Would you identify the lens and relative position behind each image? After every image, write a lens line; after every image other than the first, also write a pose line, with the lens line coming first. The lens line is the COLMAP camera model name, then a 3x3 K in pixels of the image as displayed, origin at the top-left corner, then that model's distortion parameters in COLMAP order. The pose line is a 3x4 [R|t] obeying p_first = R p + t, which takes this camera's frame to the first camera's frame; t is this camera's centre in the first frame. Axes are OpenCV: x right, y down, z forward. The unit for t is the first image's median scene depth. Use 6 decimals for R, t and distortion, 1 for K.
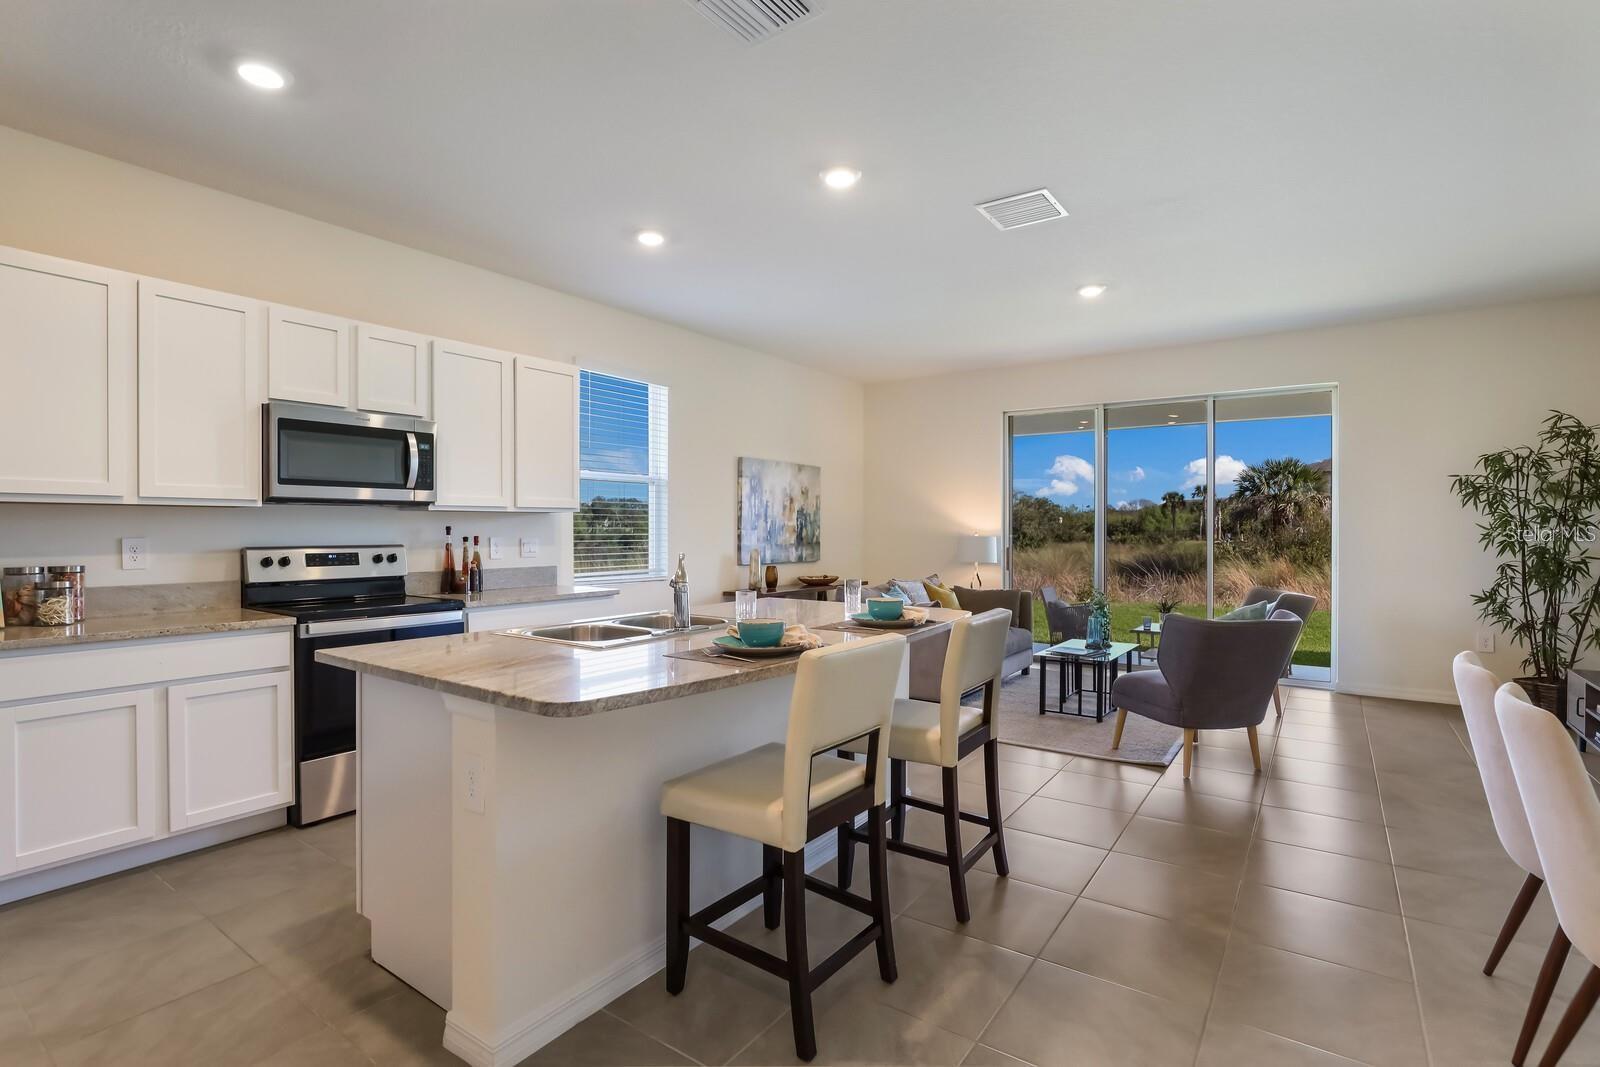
lens RADIAL K [[764.6, 0, 799.3], [0, 764.6, 523.8], [0, 0, 1]] dist [-0.029753, -0.000455]
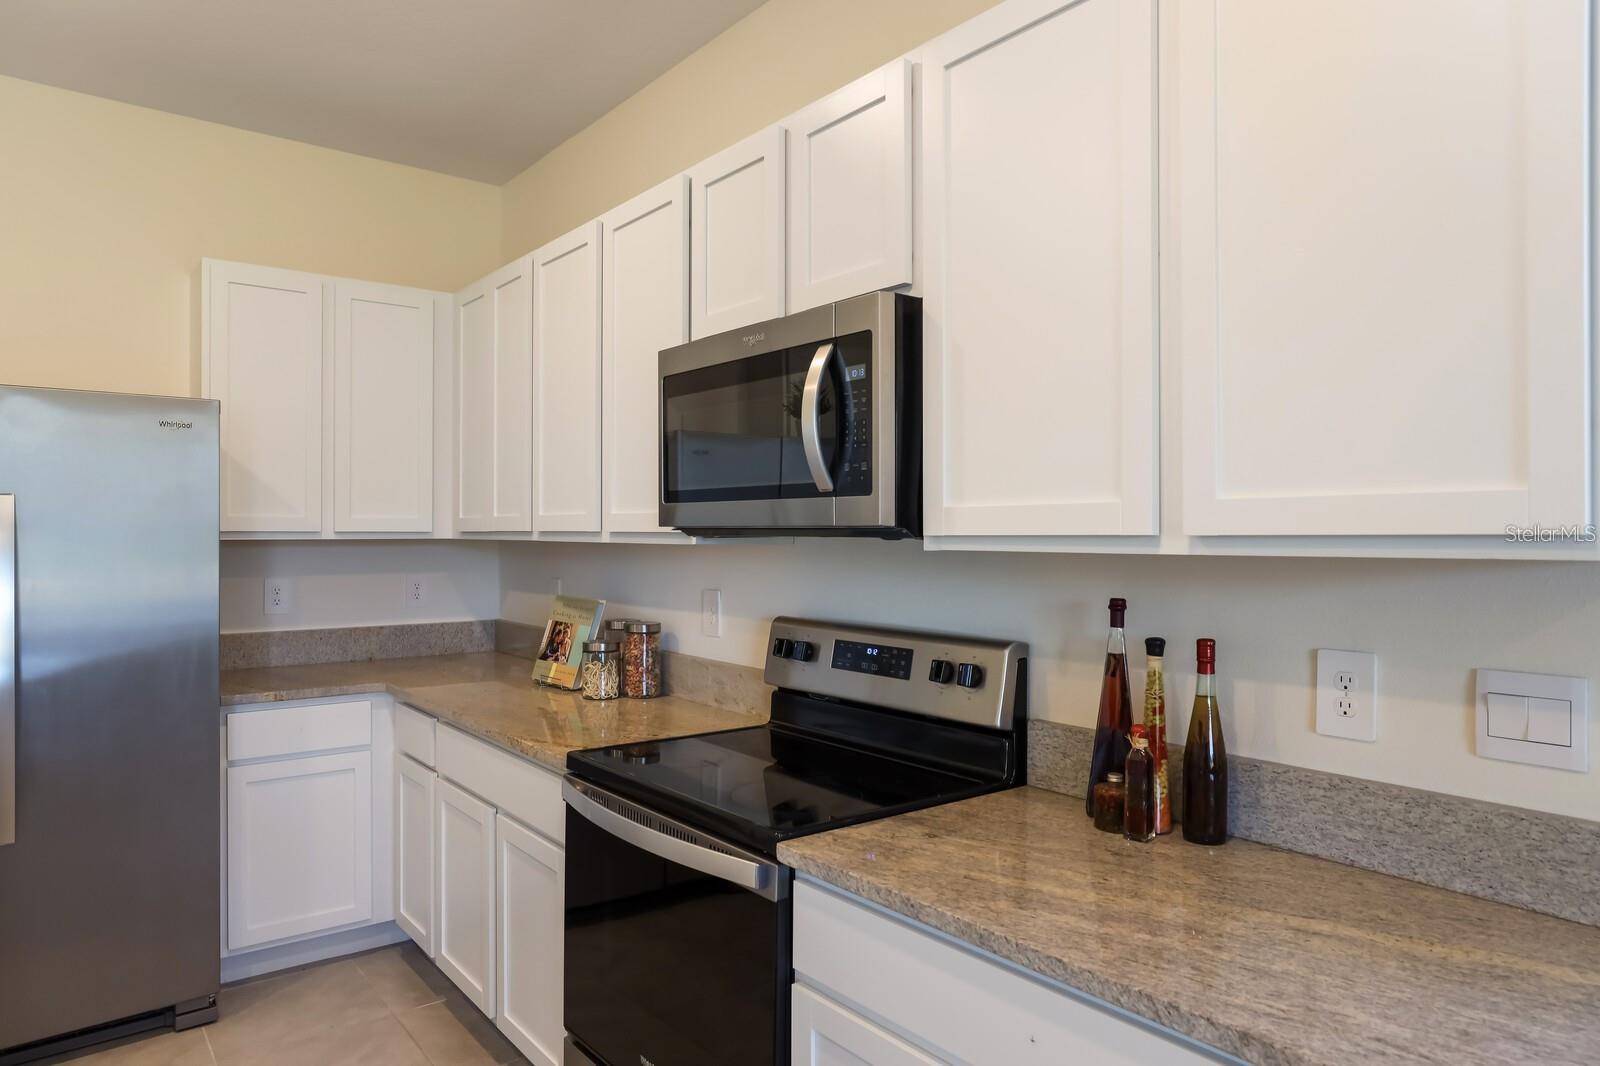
lens RADIAL K [[1011.3, 0, 797.3], [0, 1011.3, 525.5], [0, 0, 1]] dist [-0.011468, 0.000626]
pose [[-0.286568, -0.006023, -0.958041, -0.033391], [0.003668, 0.999966, -0.007384, -0.025761], [0.958053, -0.005630, -0.286536, 1.078570]]
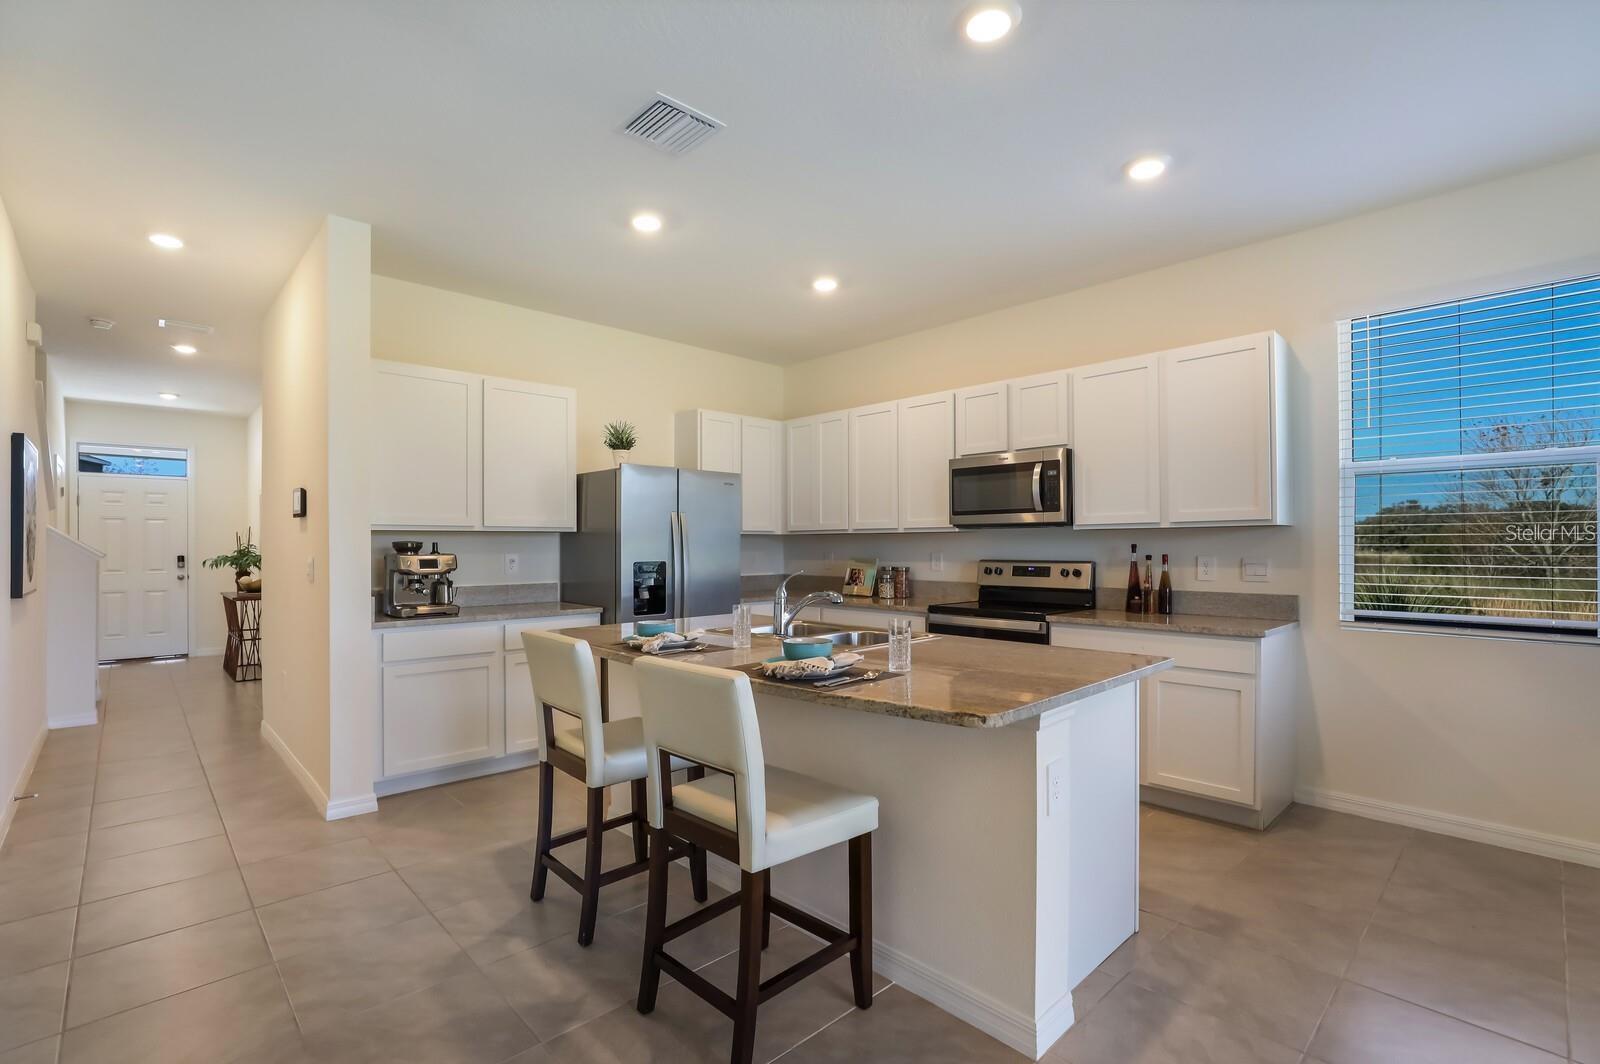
lens RADIAL K [[730.8, 0, 797.6], [0, 730.8, 541.6], [0, 0, 1]] dist [-0.024108, 0.003153]
pose [[-0.193957, -0.004576, -0.980999, 0.604613], [0.008162, 0.999947, -0.006278, 0.002762], [0.980976, -0.009225, -0.193909, 0.817702]]
